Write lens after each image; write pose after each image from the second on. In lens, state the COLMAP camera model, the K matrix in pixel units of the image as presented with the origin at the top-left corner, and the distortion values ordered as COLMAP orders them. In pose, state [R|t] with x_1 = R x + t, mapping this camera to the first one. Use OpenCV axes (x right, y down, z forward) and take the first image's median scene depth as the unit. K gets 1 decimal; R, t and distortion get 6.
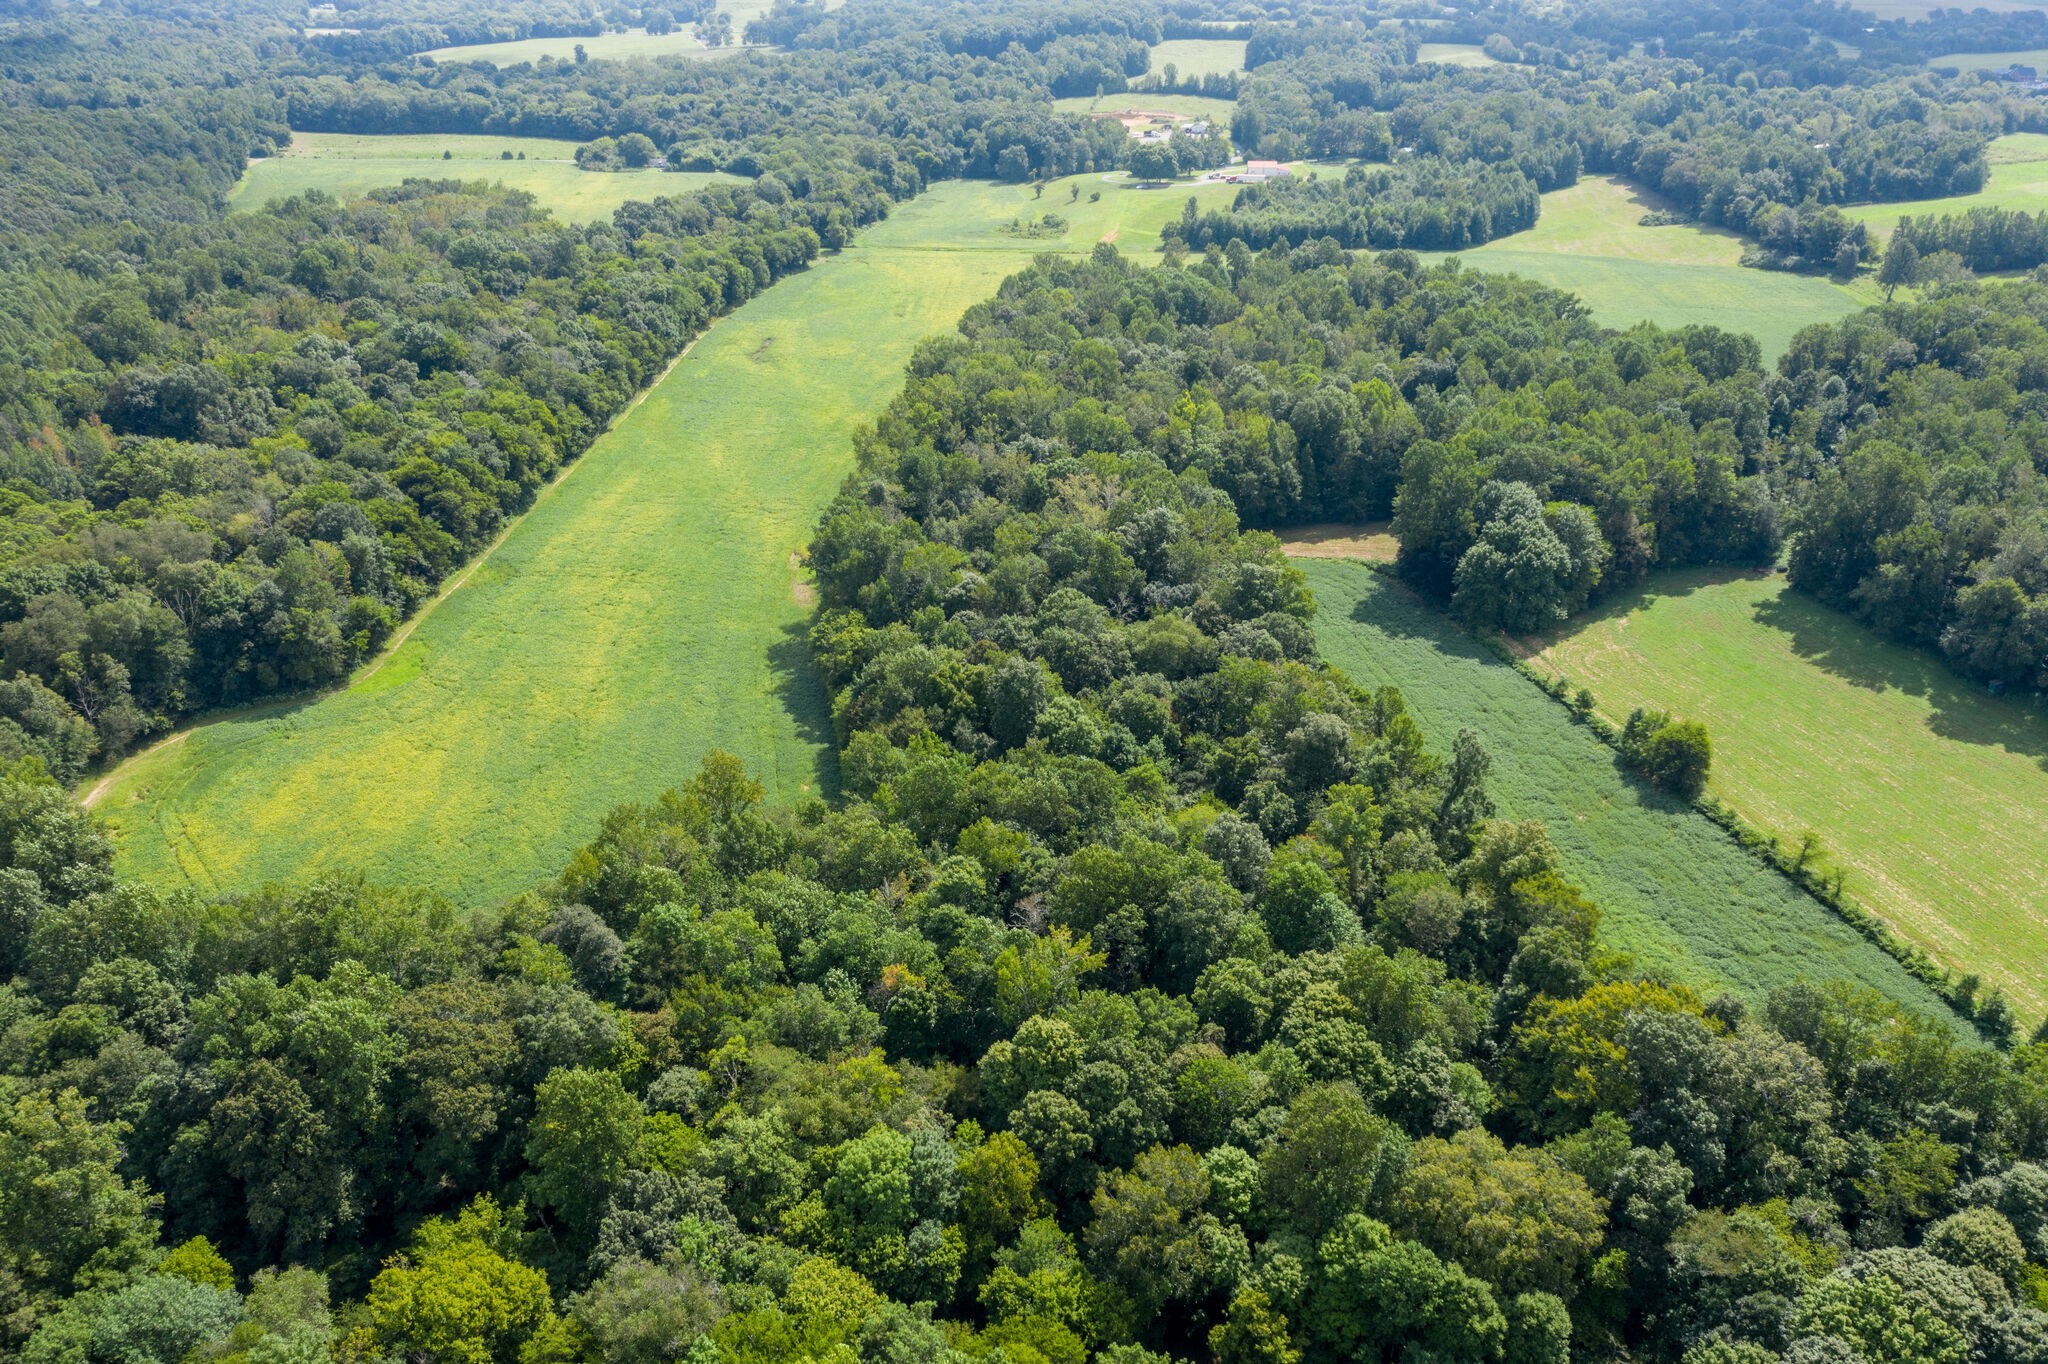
lens RADIAL K [[1619.7, 0, 1014.7], [0, 1619.7, 678.5], [0, 0, 1]] dist [-0.012847, 0.010593]
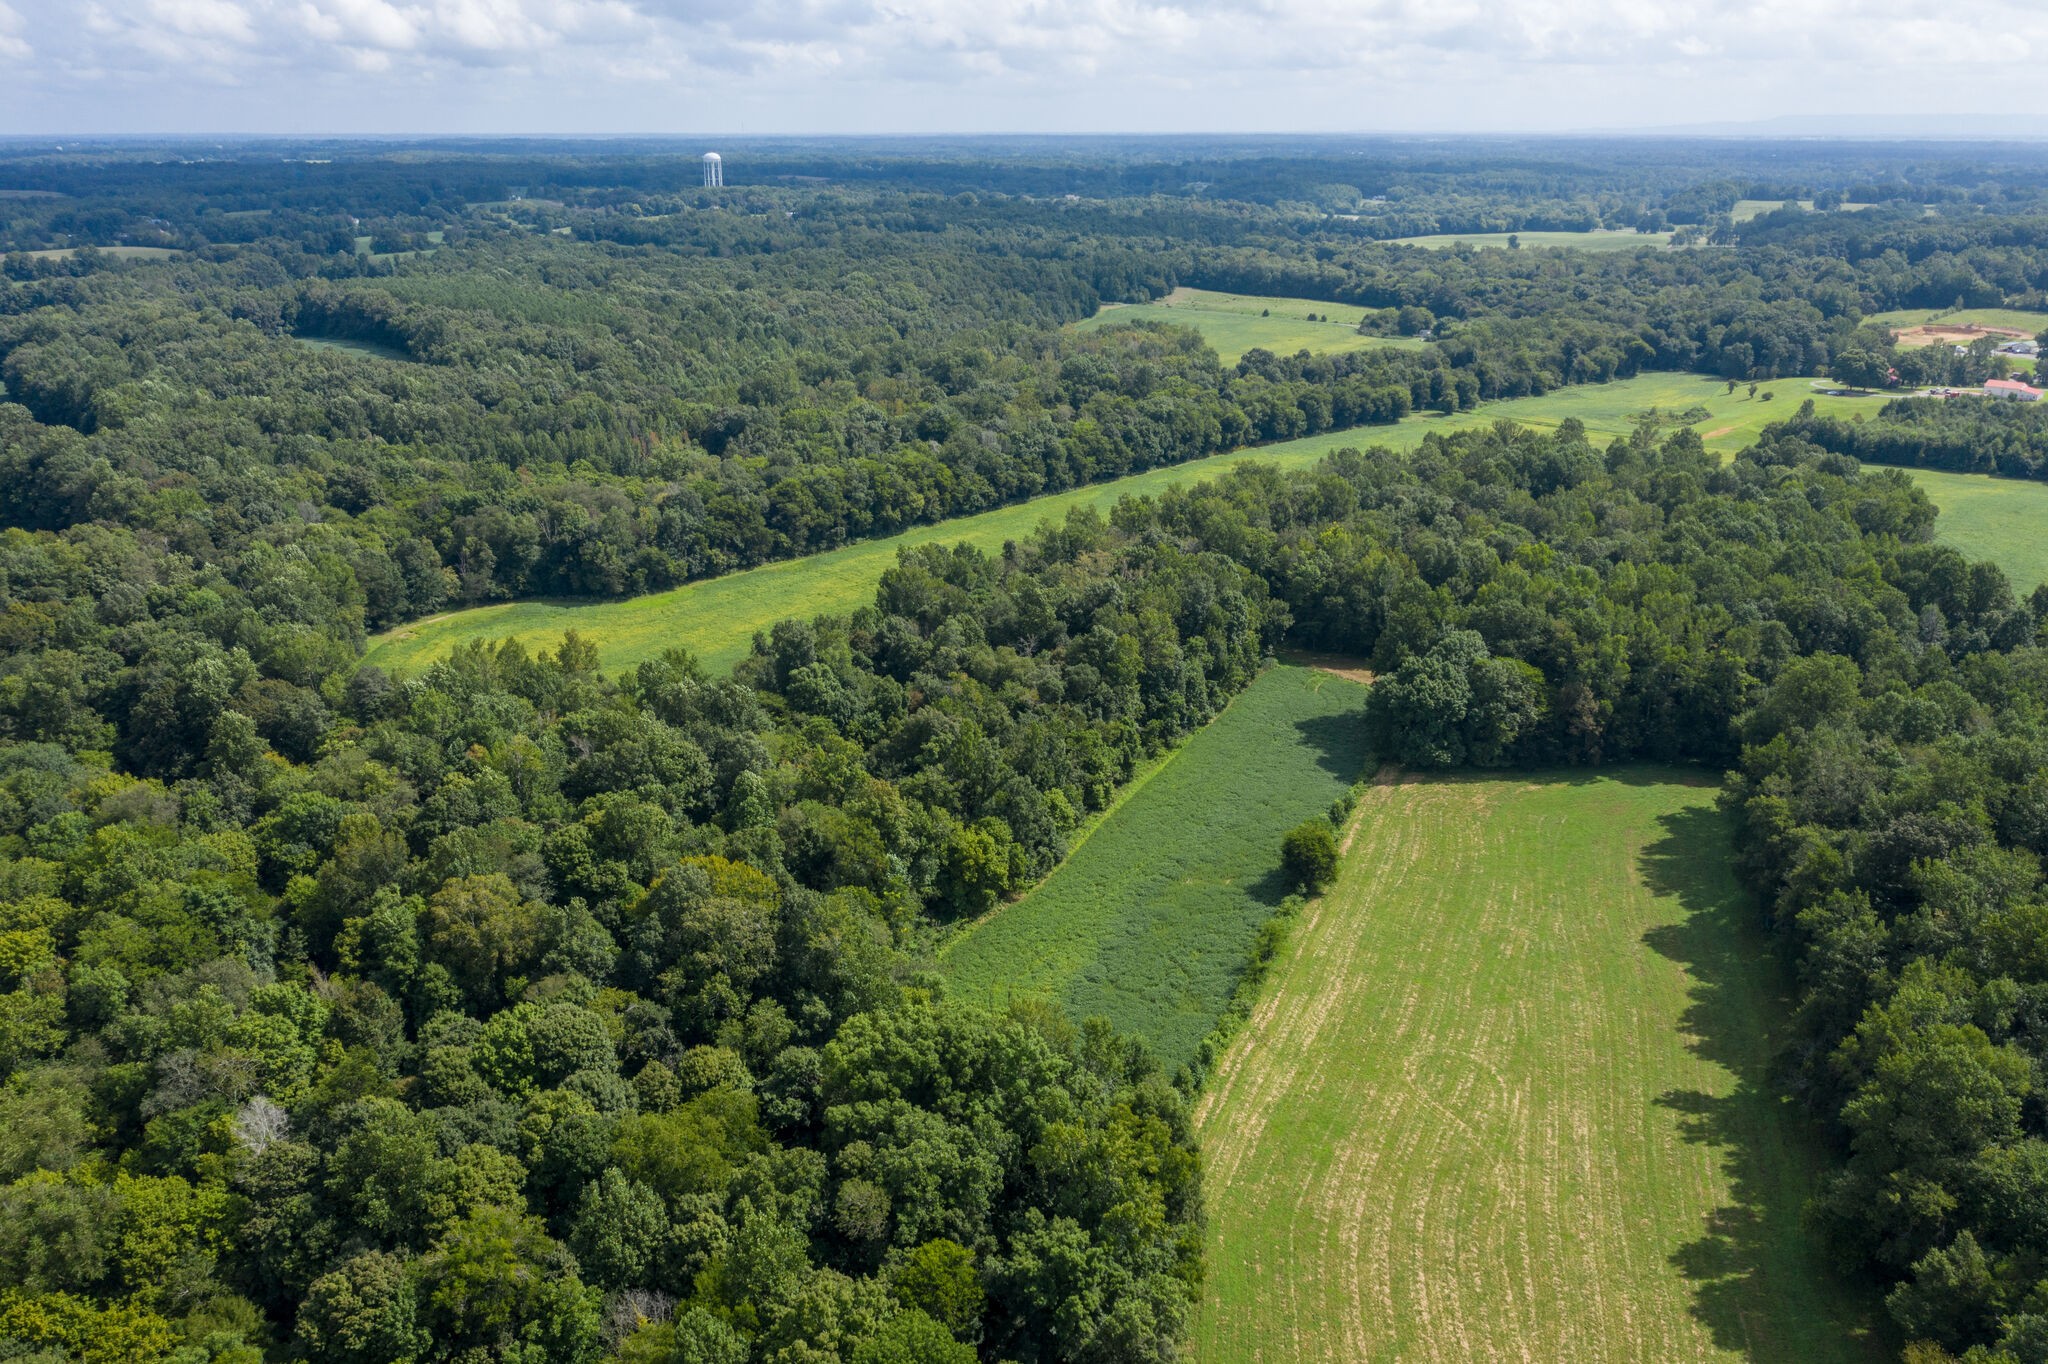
lens RADIAL K [[1619.7, 0, 1014.7], [0, 1619.7, 678.5], [0, 0, 1]] dist [-0.012847, 0.010593]
pose [[0.781474, 0.204892, -0.589336, 0.264431], [-0.269363, 0.962777, -0.022458, 0.002994], [0.562798, 0.176296, 0.807576, 0.008778]]
